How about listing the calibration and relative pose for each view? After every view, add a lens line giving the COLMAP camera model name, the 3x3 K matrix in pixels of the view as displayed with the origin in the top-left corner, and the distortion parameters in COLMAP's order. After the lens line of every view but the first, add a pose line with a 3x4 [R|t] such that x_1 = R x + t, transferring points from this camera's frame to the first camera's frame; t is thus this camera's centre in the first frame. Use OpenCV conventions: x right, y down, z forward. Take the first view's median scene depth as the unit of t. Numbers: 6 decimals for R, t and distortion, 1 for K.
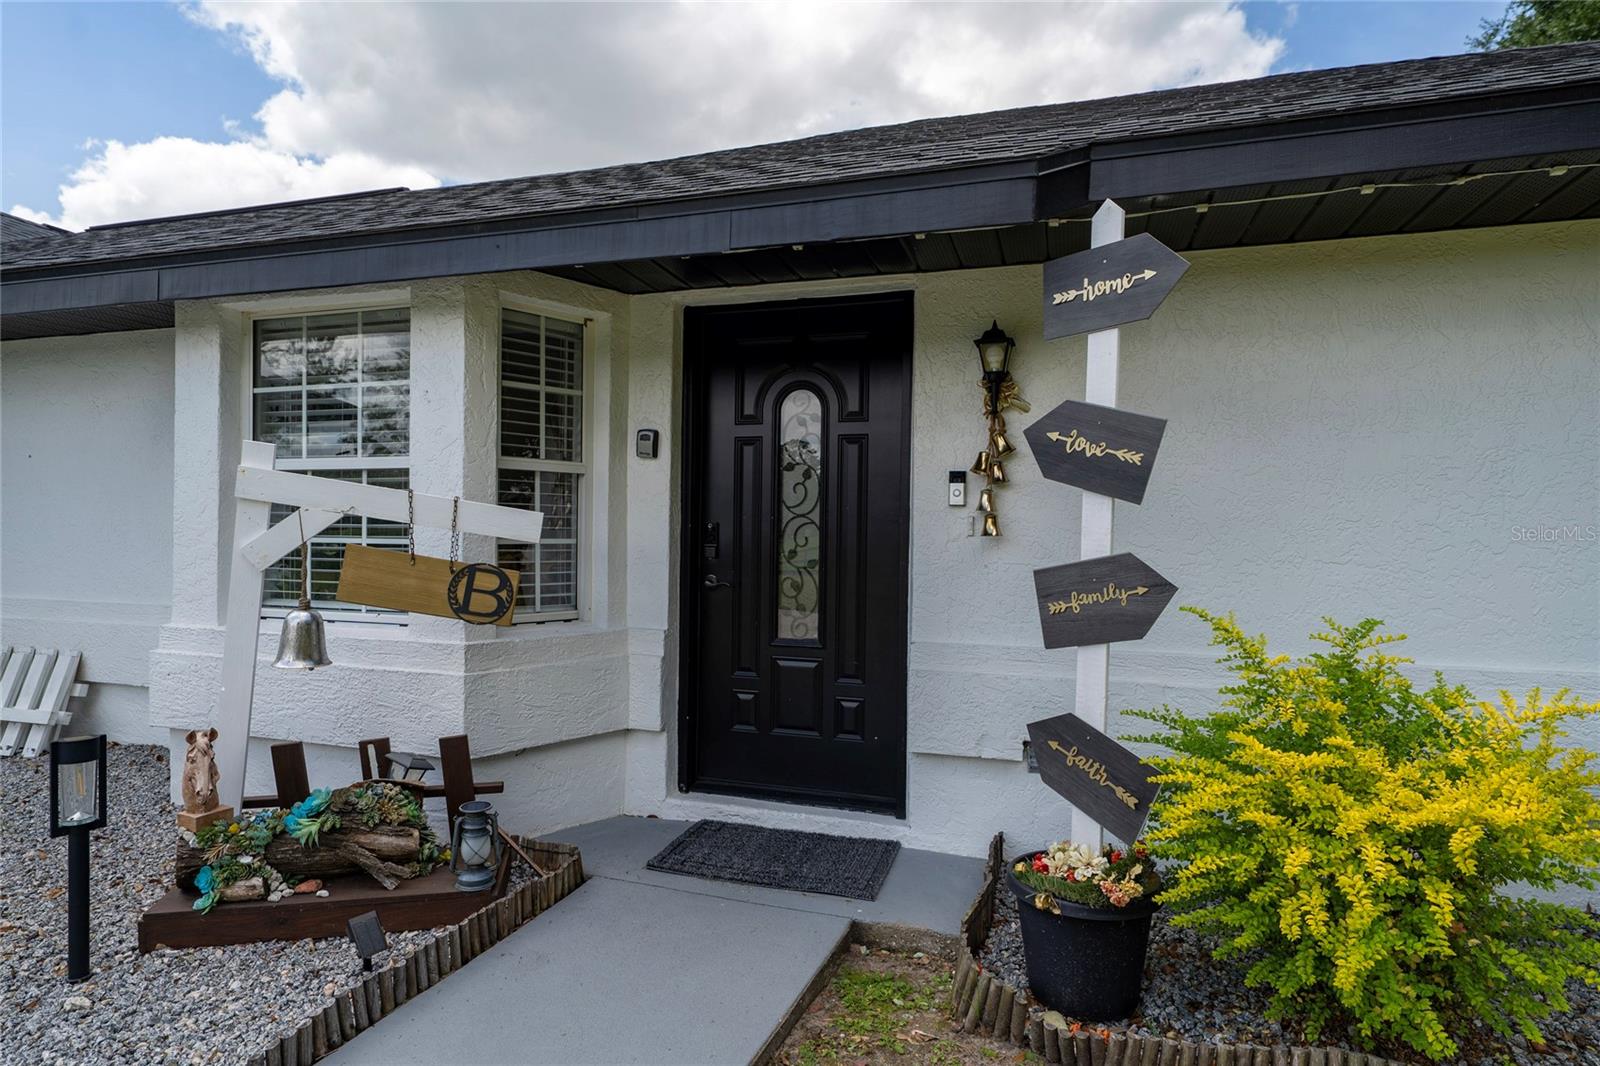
lens RADIAL K [[894.8, 0, 796.9], [0, 894.8, 528.3], [0, 0, 1]] dist [0.004290, -0.000233]
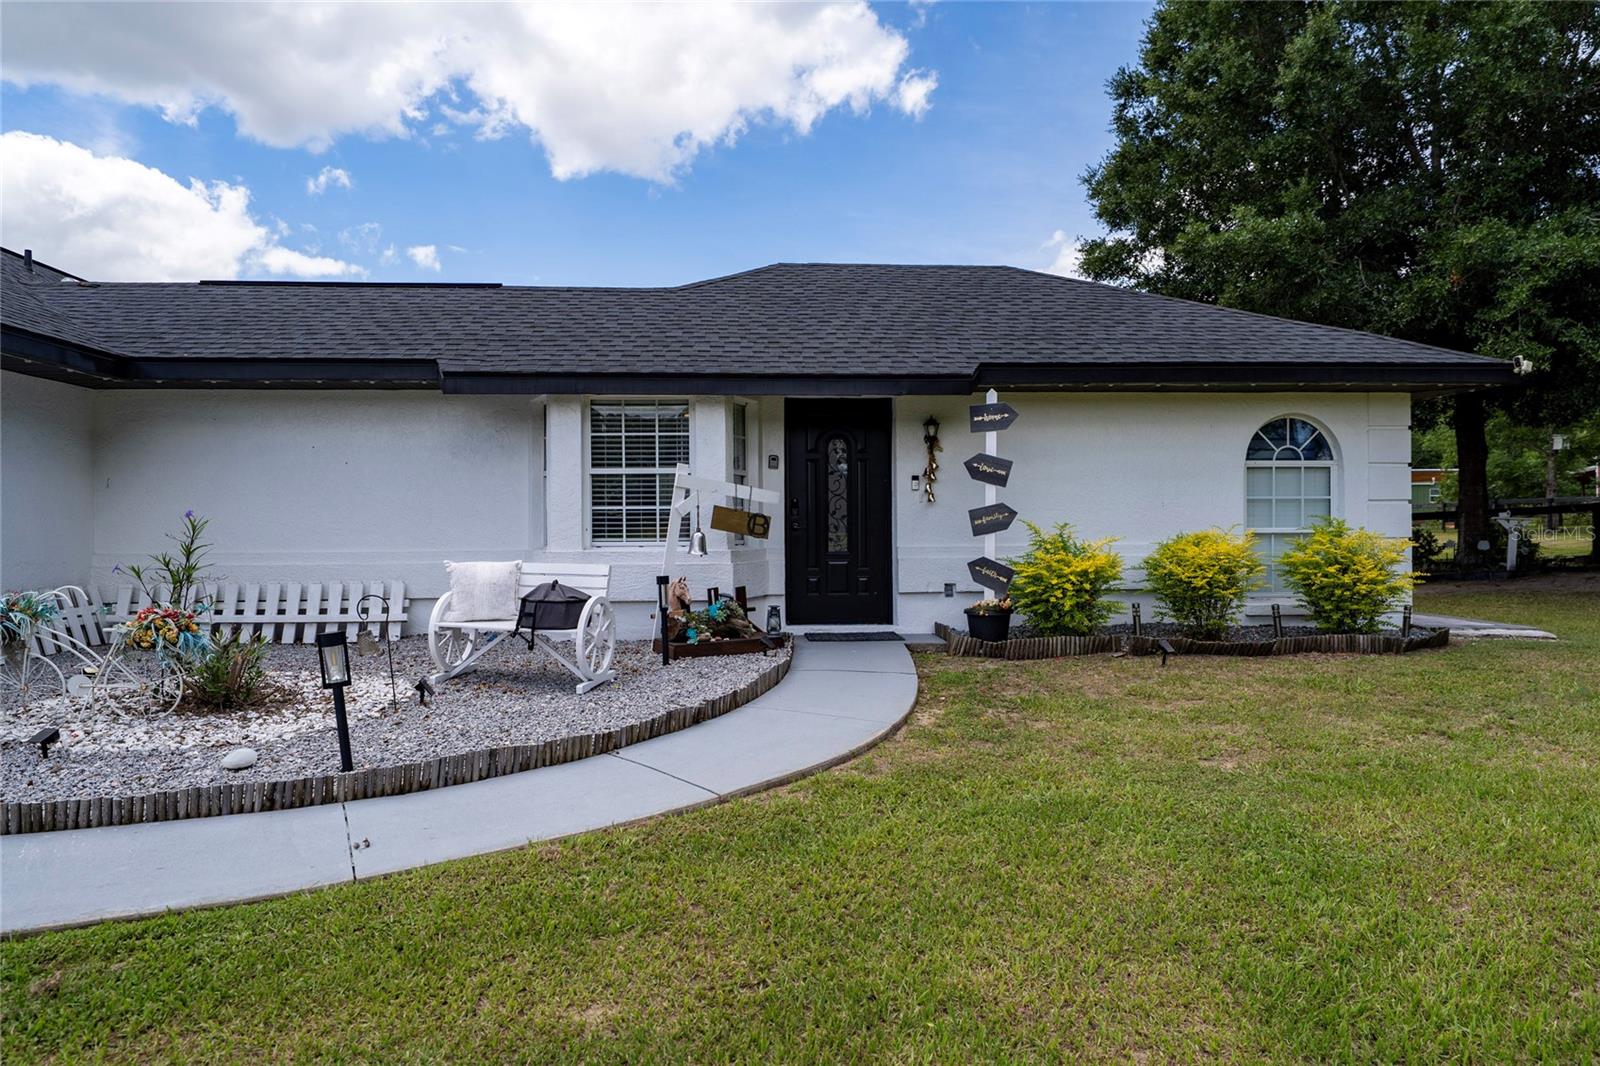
lens RADIAL K [[1019.8, 0, 800.9], [0, 1019.8, 530.5], [0, 0, 1]] dist [-0.003560, 0.000040]
pose [[0.927900, -0.016806, 0.372449, -1.183715], [0.017144, 0.999850, 0.002404, 0.075792], [-0.372434, 0.004154, 0.928050, -1.507058]]
